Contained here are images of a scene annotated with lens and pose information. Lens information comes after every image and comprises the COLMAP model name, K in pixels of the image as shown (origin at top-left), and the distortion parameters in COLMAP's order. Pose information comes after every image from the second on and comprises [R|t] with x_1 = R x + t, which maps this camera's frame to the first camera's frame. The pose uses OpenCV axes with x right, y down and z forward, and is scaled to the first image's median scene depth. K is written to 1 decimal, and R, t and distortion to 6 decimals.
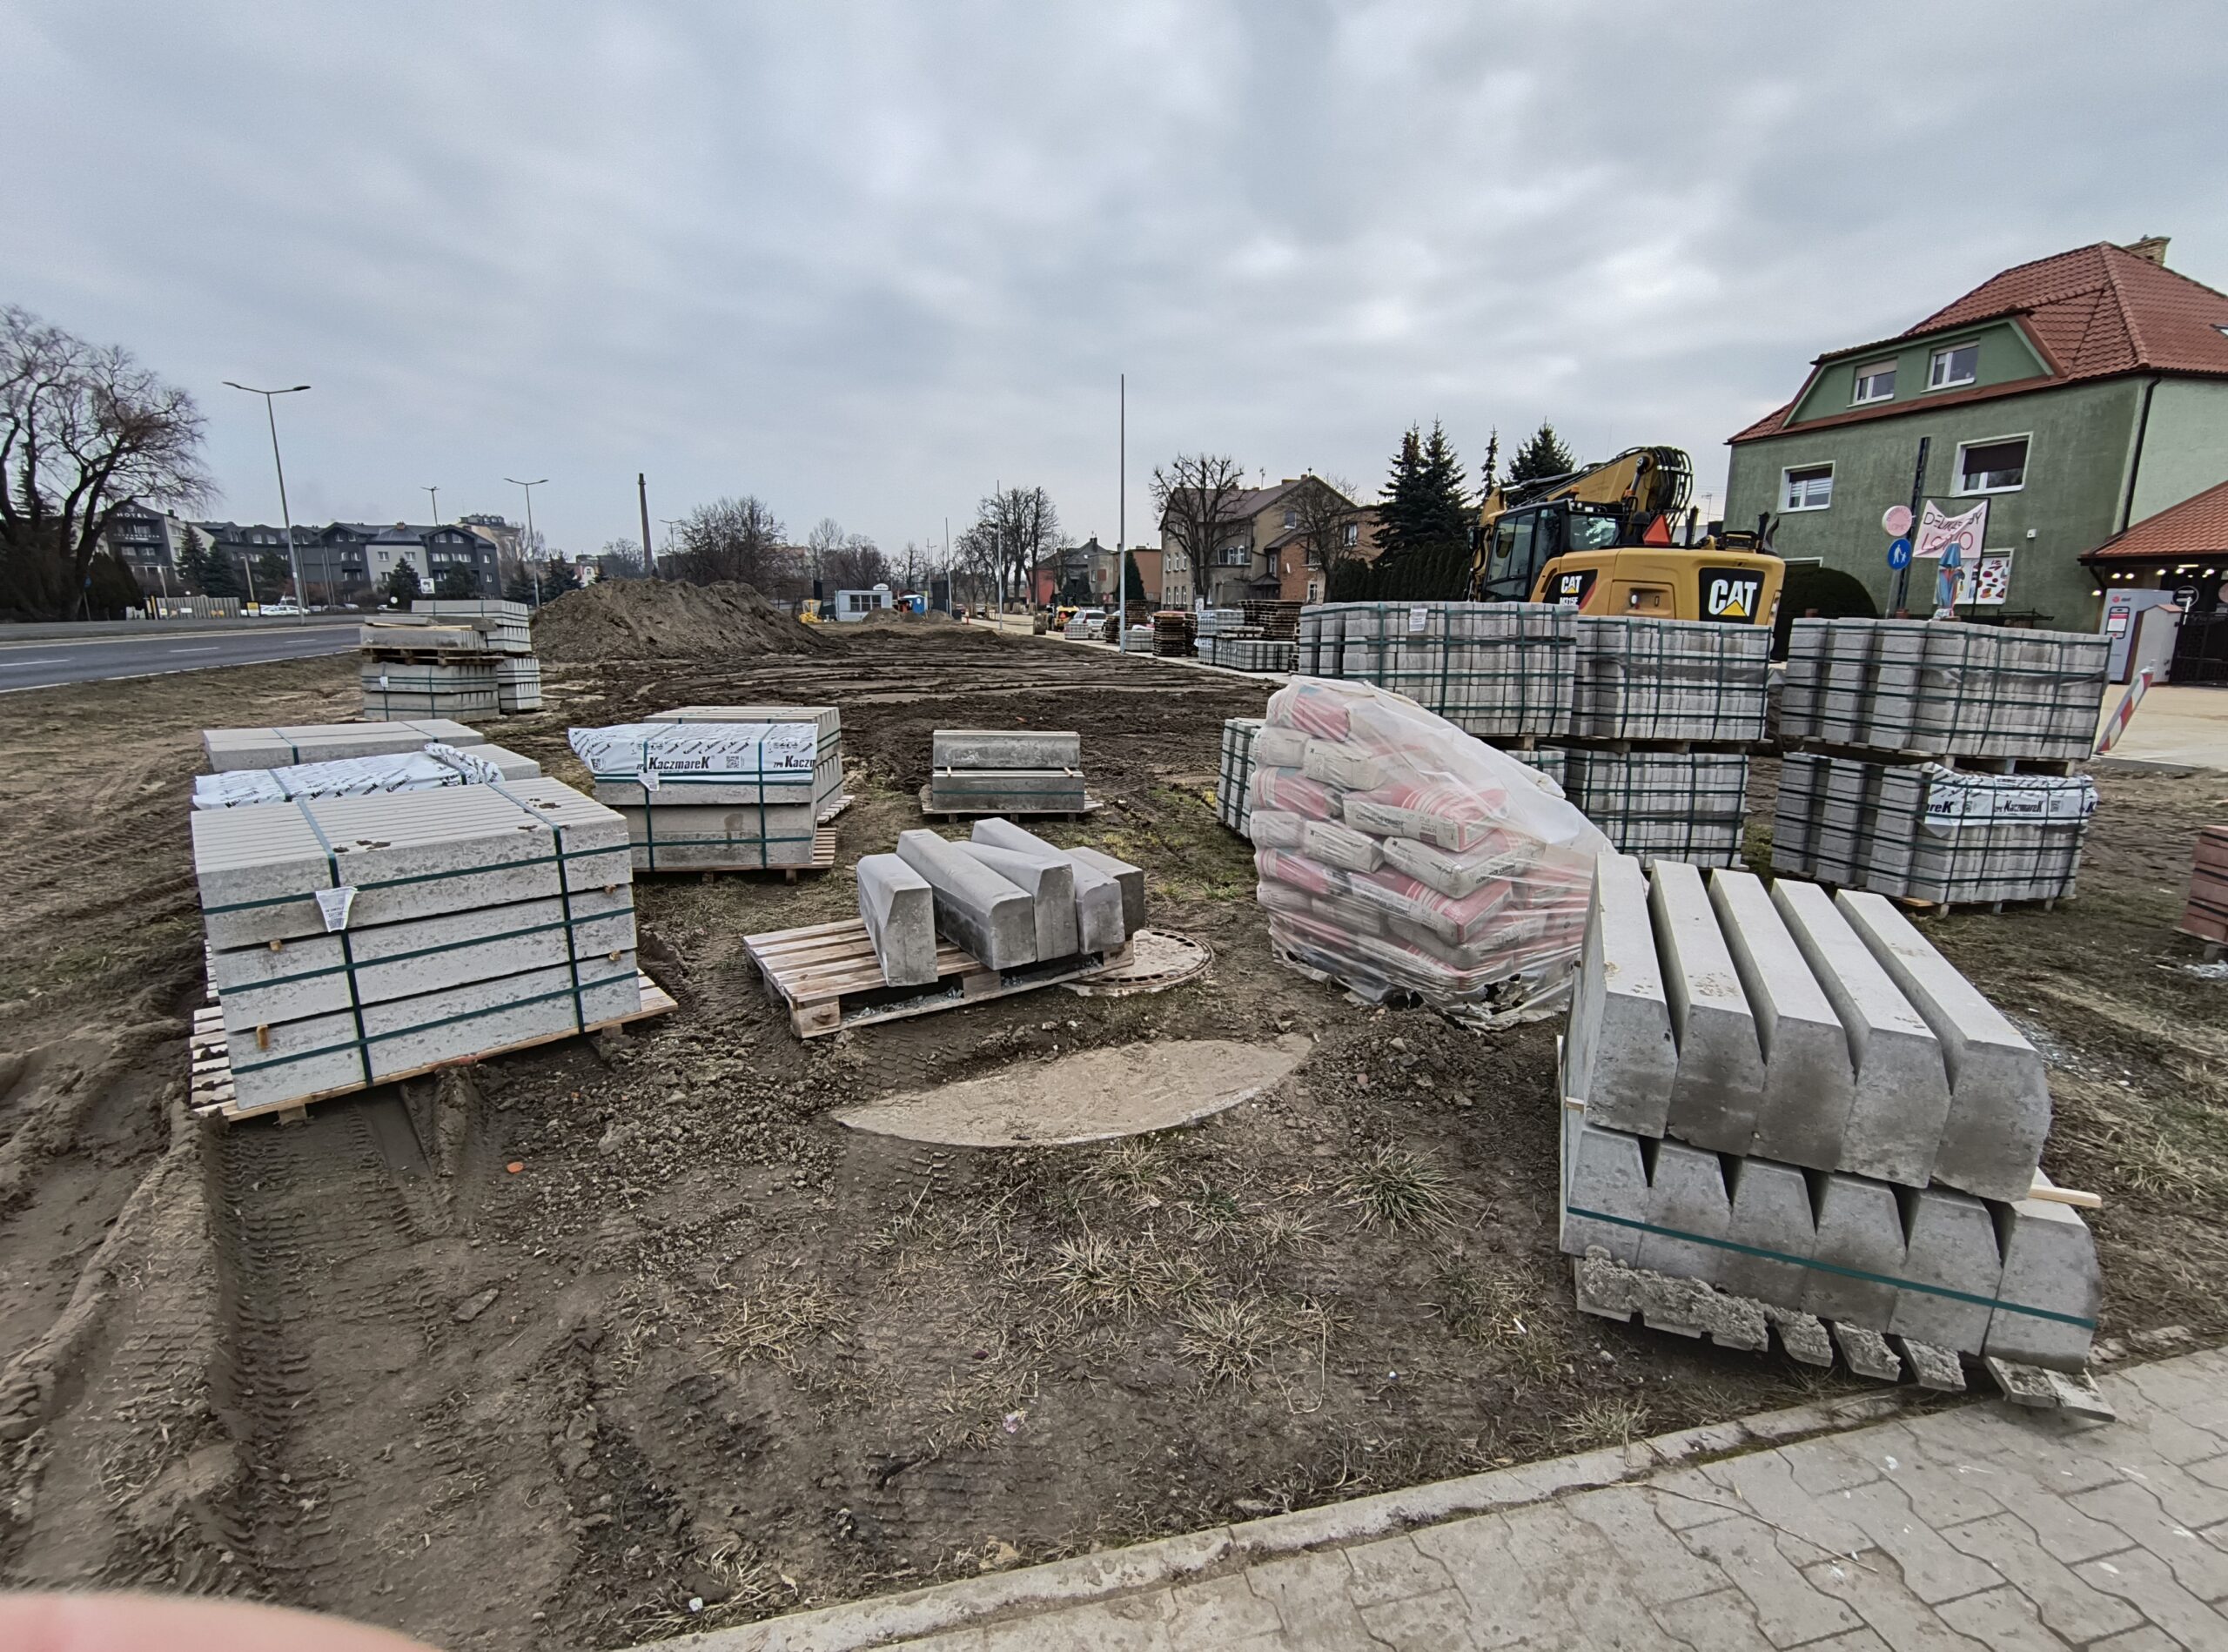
lens RADIAL K [[994.2, 0, 1085.1], [0, 994.2, 742.0], [0, 0, 1]] dist [-0.001091, -0.002815]
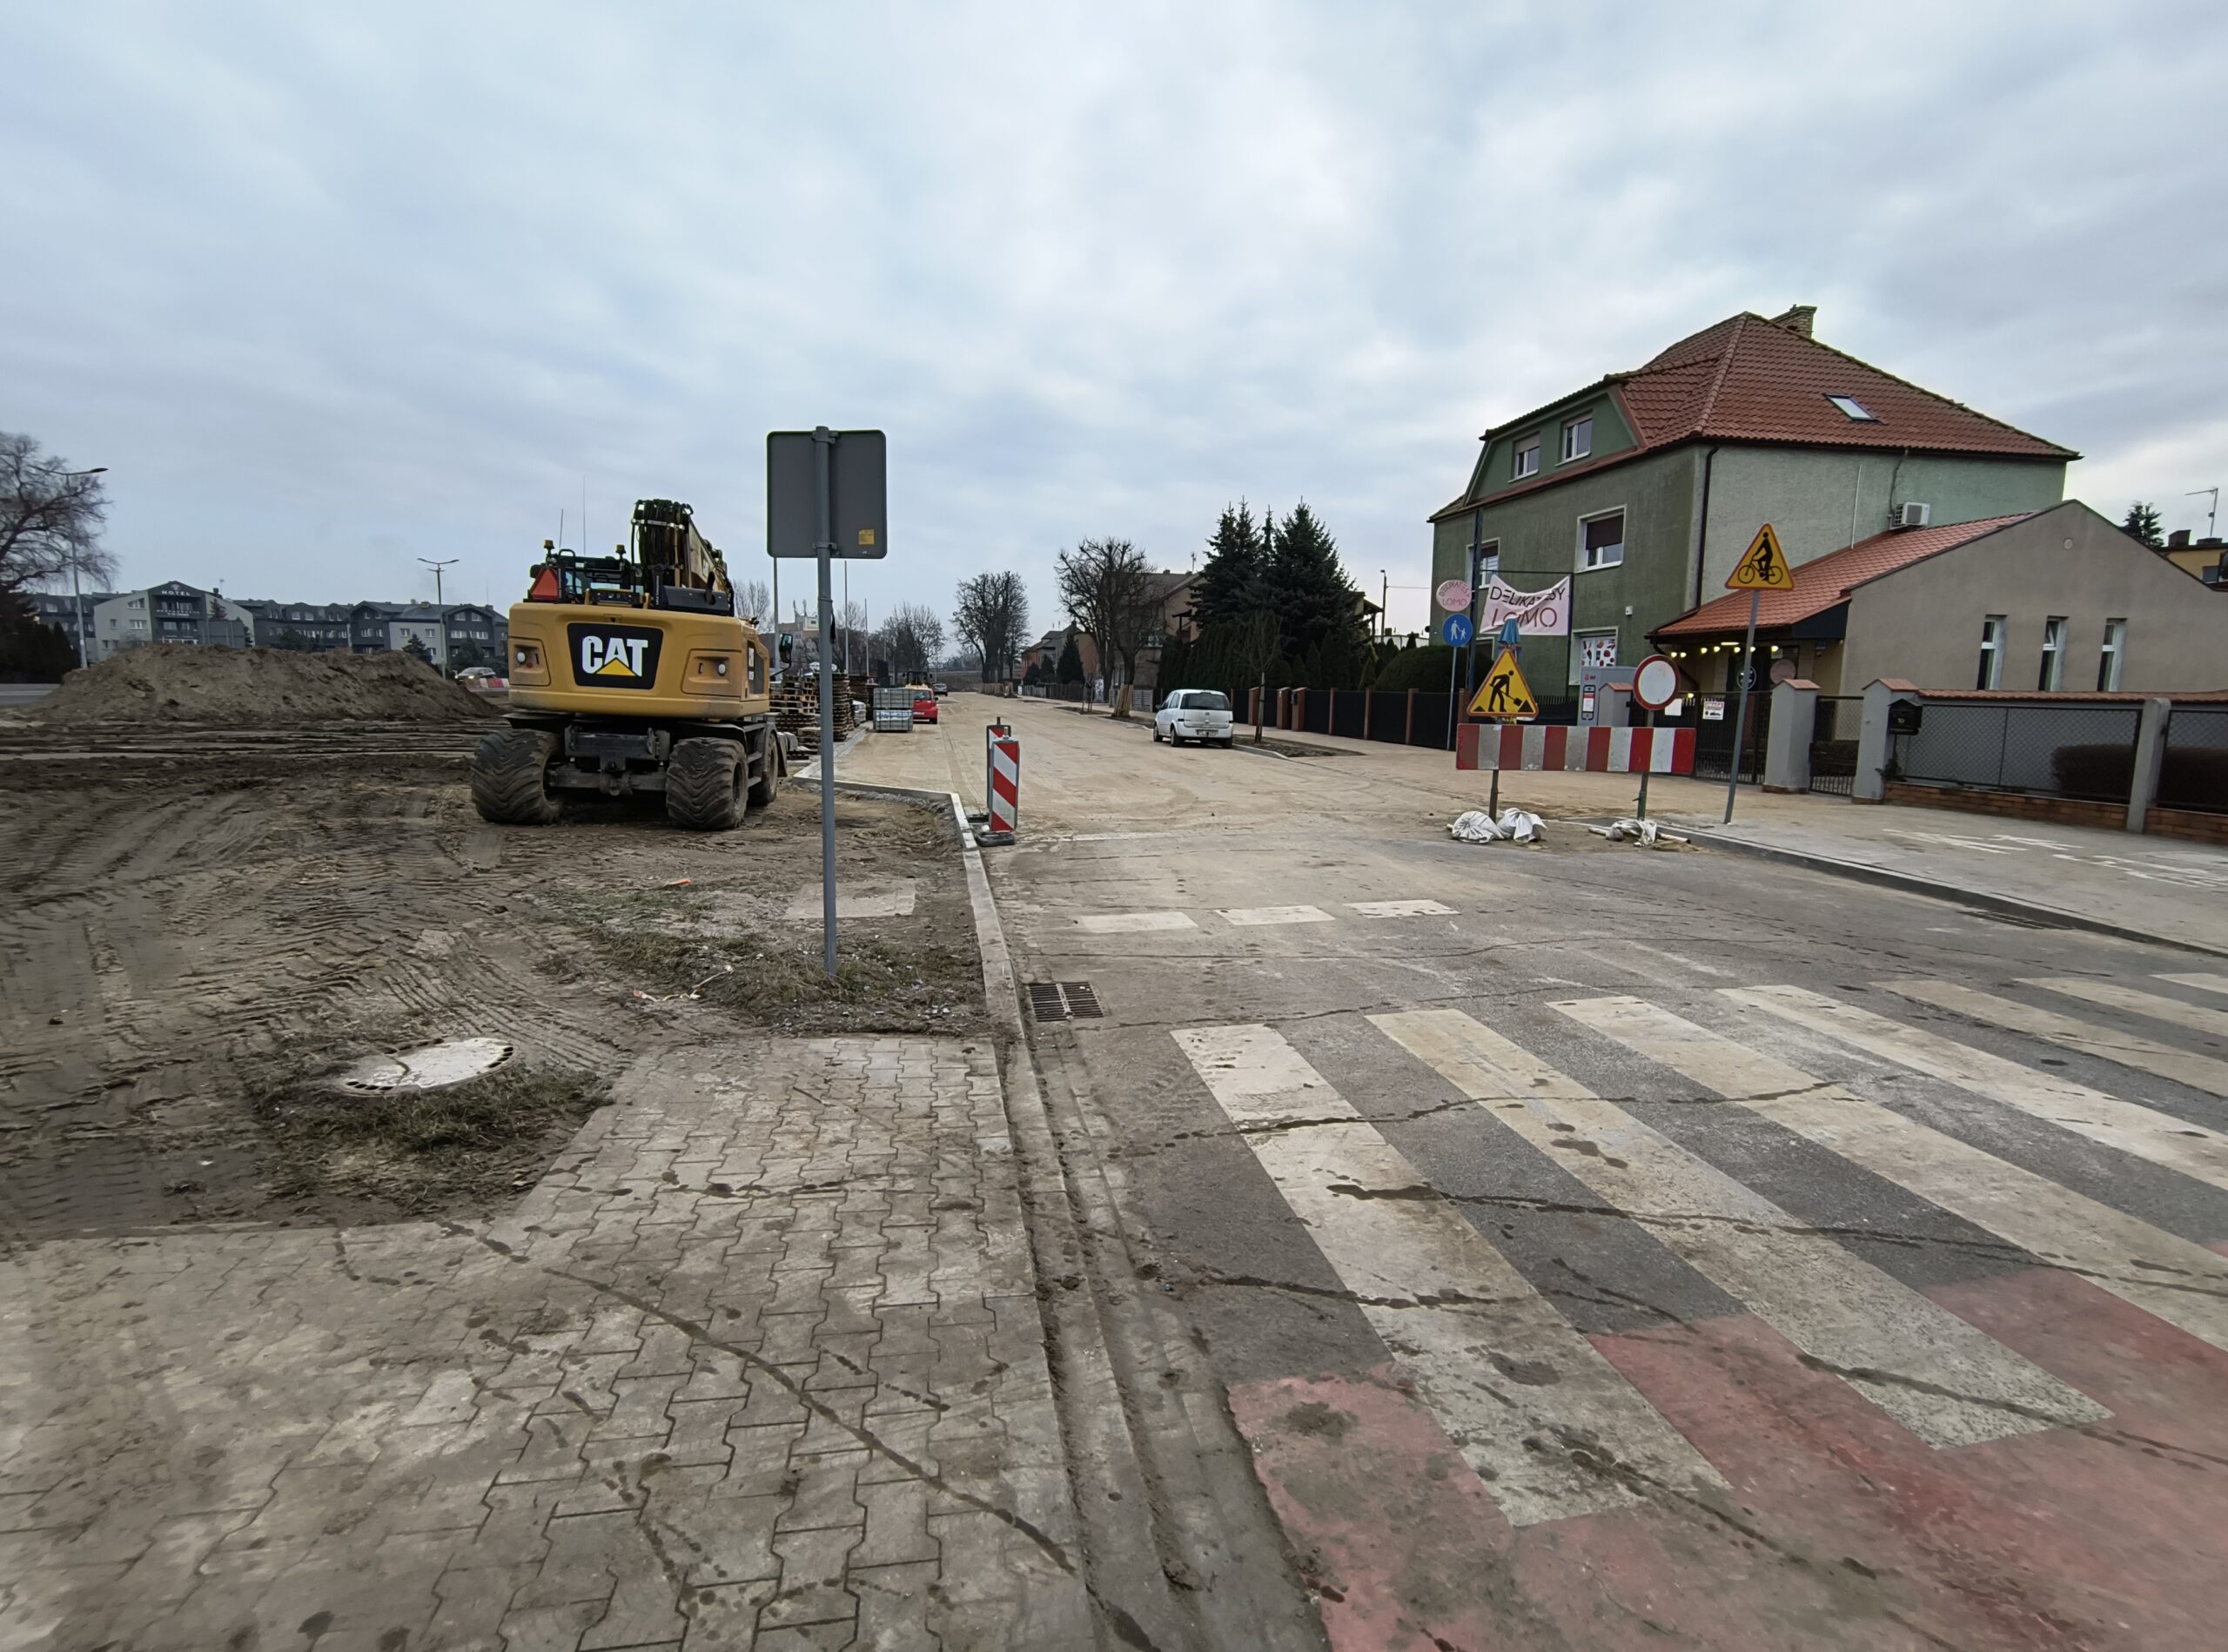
lens RADIAL K [[994.2, 0, 1074.9], [0, 994.2, 728.2], [0, 0, 1]] dist [-0.001091, -0.002815]
pose [[0.998052, 0.014717, -0.060621, 0.476532], [-0.020517, 0.995152, -0.096188, 0.000837], [0.058912, 0.097244, 0.993515, 0.047189]]
